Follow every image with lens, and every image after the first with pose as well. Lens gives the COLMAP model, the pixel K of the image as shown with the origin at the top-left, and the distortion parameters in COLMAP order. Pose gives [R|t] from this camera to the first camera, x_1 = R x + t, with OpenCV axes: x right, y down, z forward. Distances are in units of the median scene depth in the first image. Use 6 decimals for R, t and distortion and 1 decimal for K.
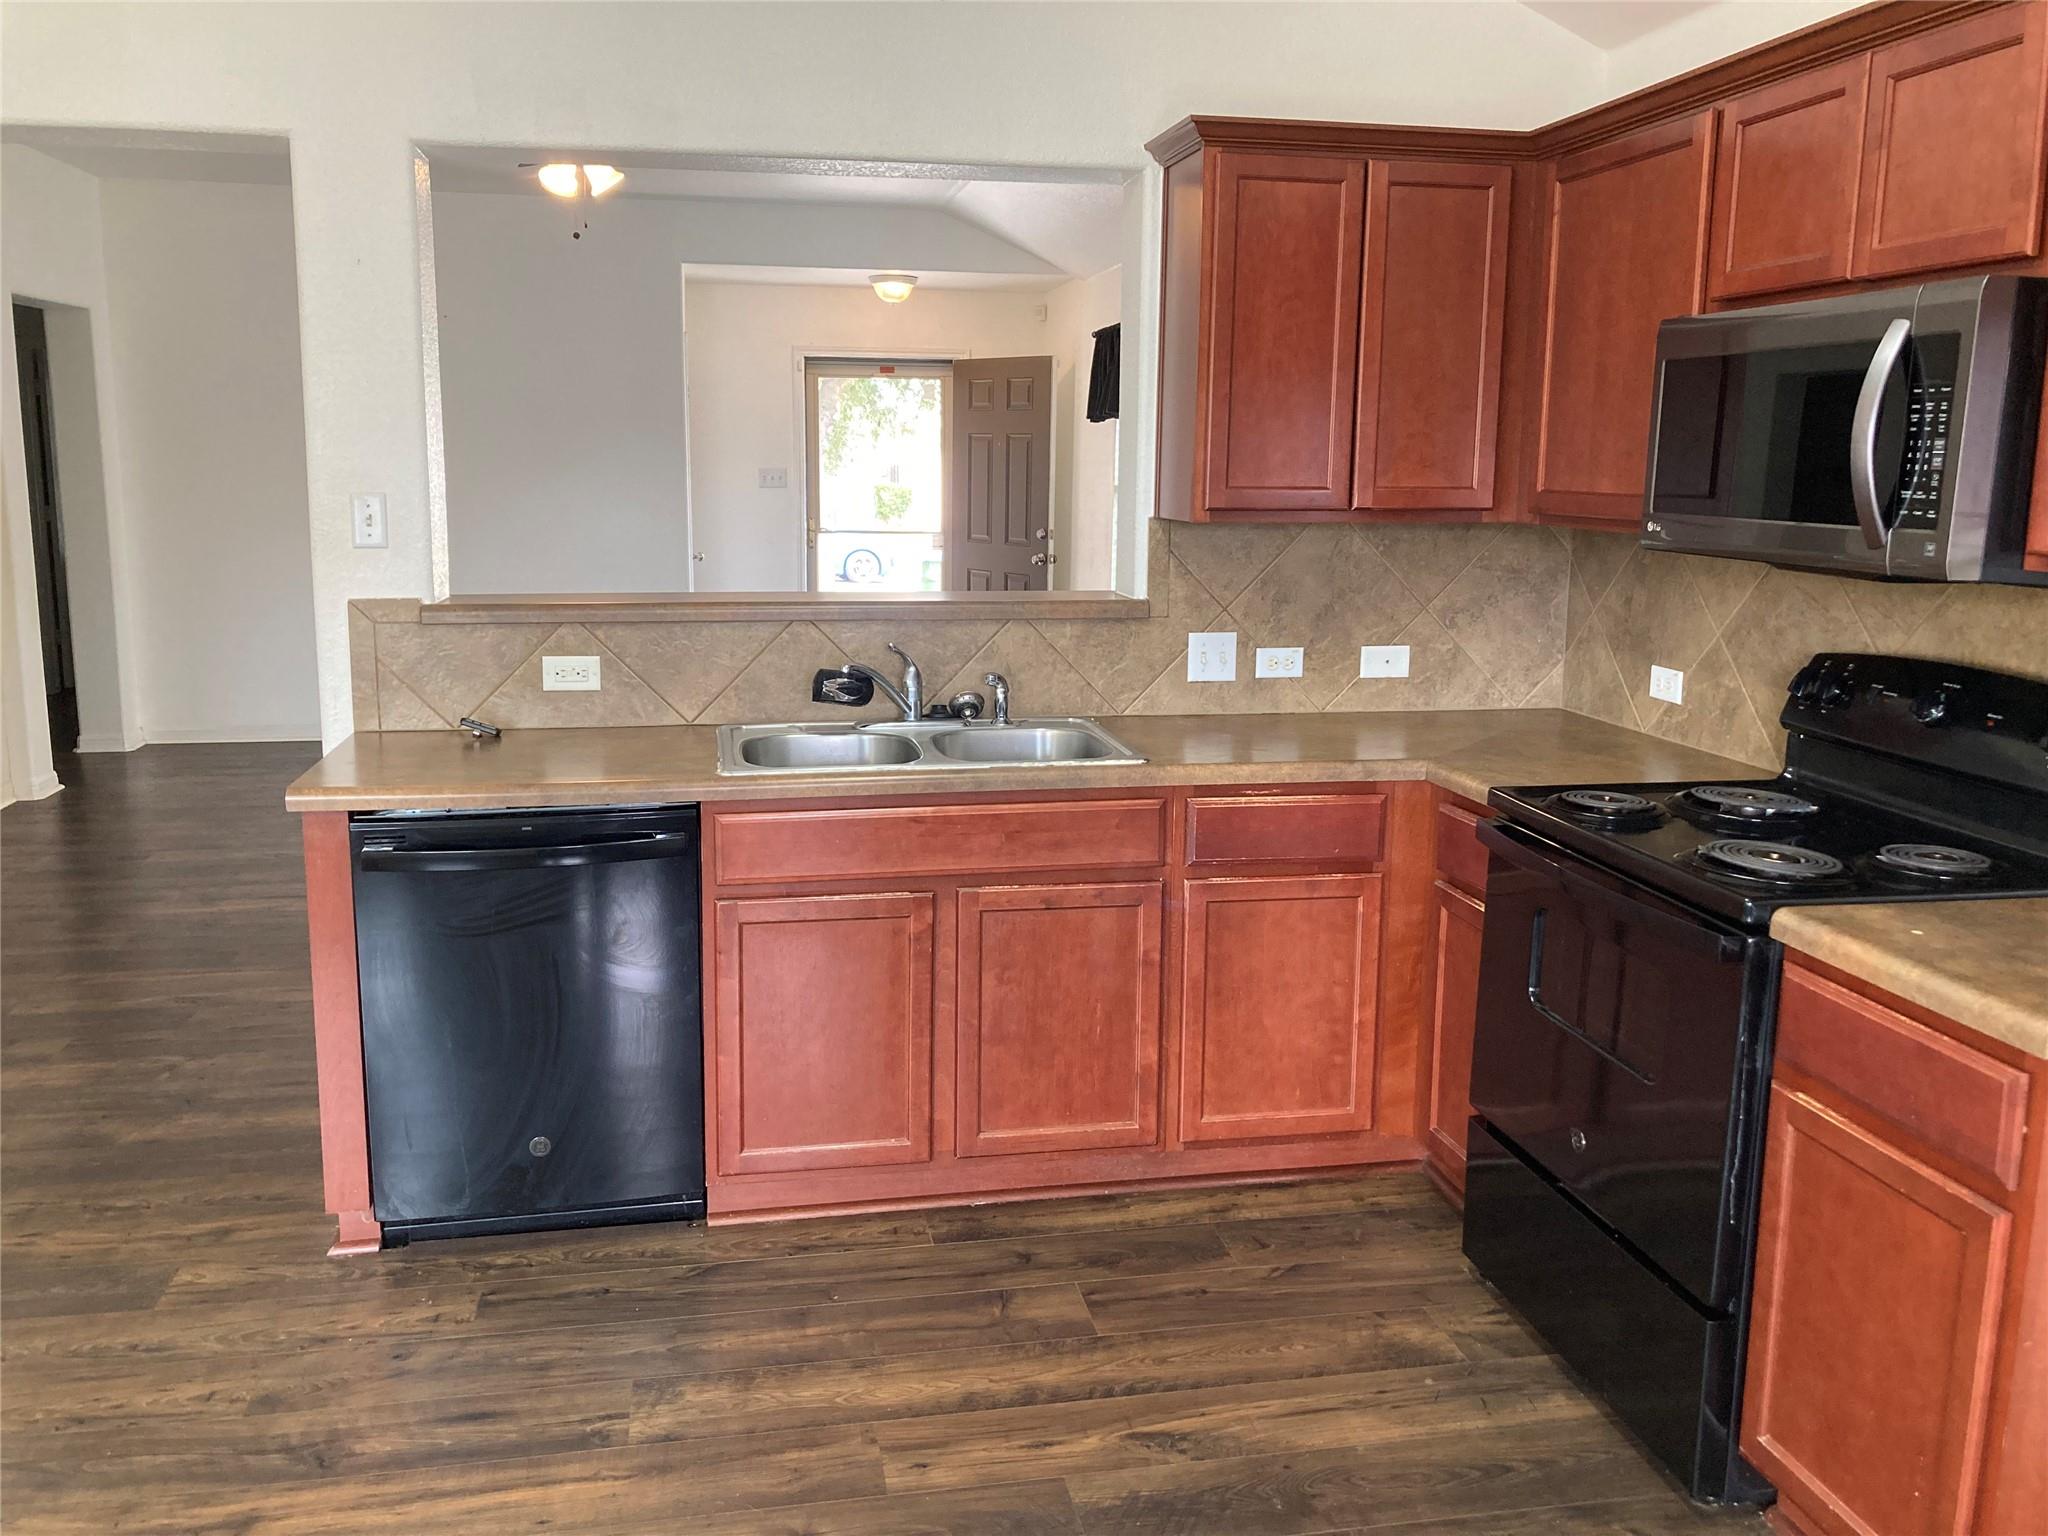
lens RADIAL K [[1681.3, 0, 1030.6], [0, 1681.3, 716.4], [0, 0, 1]] dist [0.012260, -0.014919]
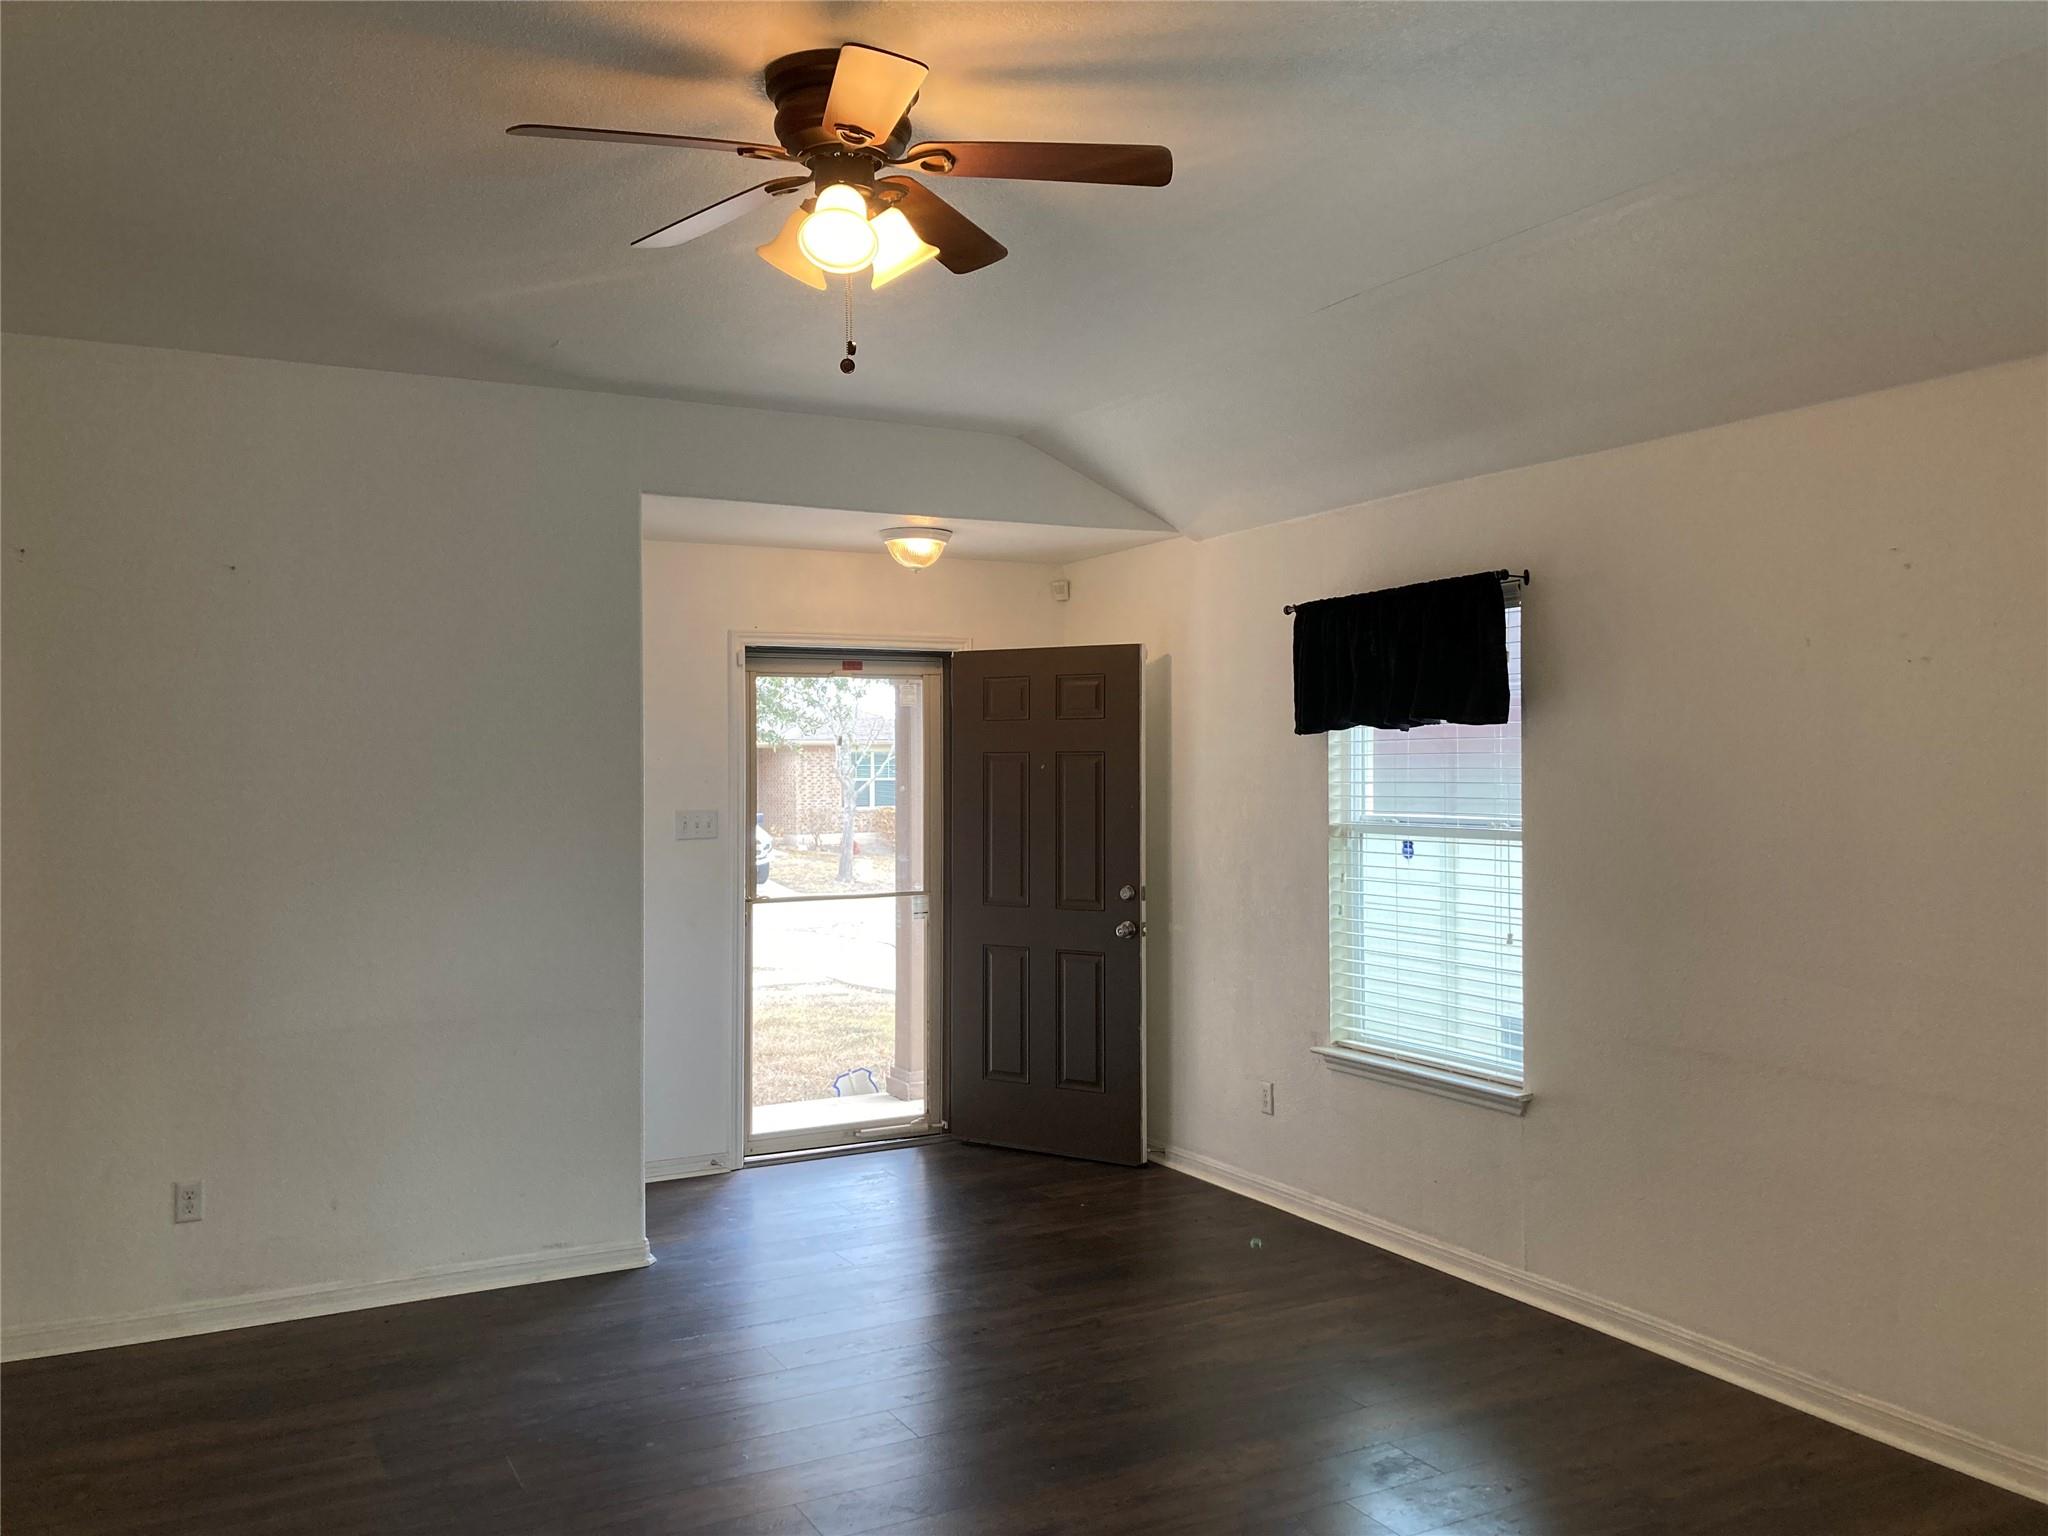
lens RADIAL K [[1681.3, 0, 1030.6], [0, 1681.3, 716.4], [0, 0, 1]] dist [0.012260, -0.014919]
pose [[0.957369, -0.004510, 0.288834, -0.678682], [0.057813, 0.982640, -0.176283, -0.179574], [-0.283025, 0.185466, 0.941010, 1.009573]]
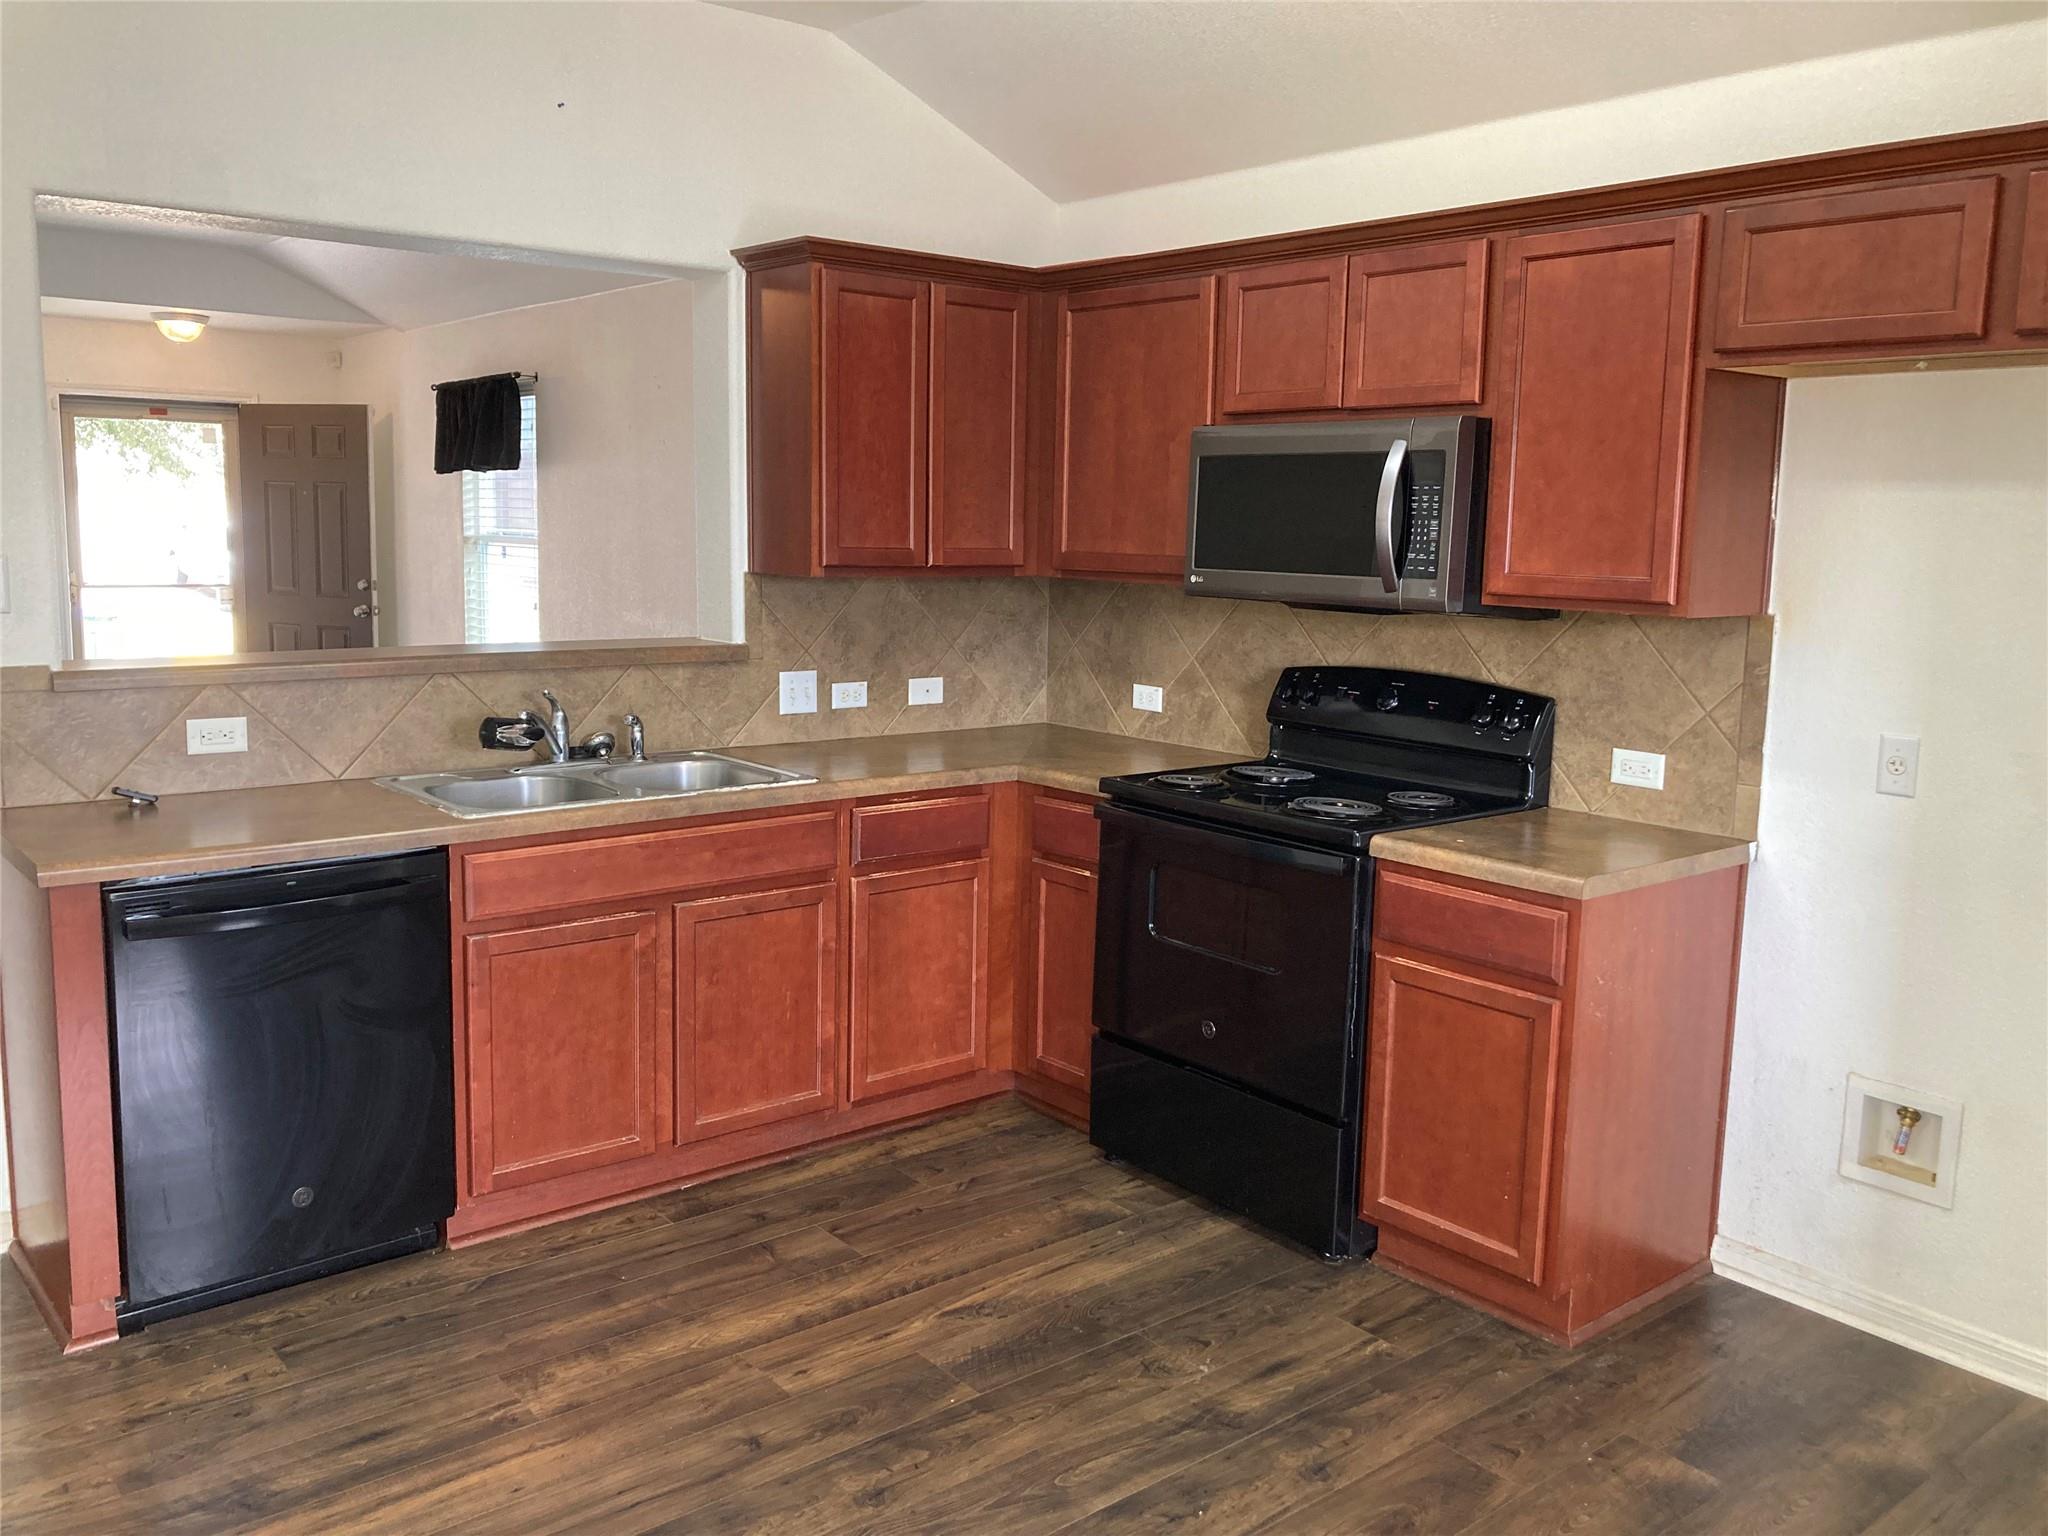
lens RADIAL K [[1681.3, 0, 1030.6], [0, 1681.3, 716.4], [0, 0, 1]] dist [0.012260, -0.014919]
pose [[0.875565, -0.049914, 0.480515, -0.374593], [0.063123, 0.997941, -0.011356, 0.005198], [-0.478958, 0.040274, 0.876913, -0.110430]]
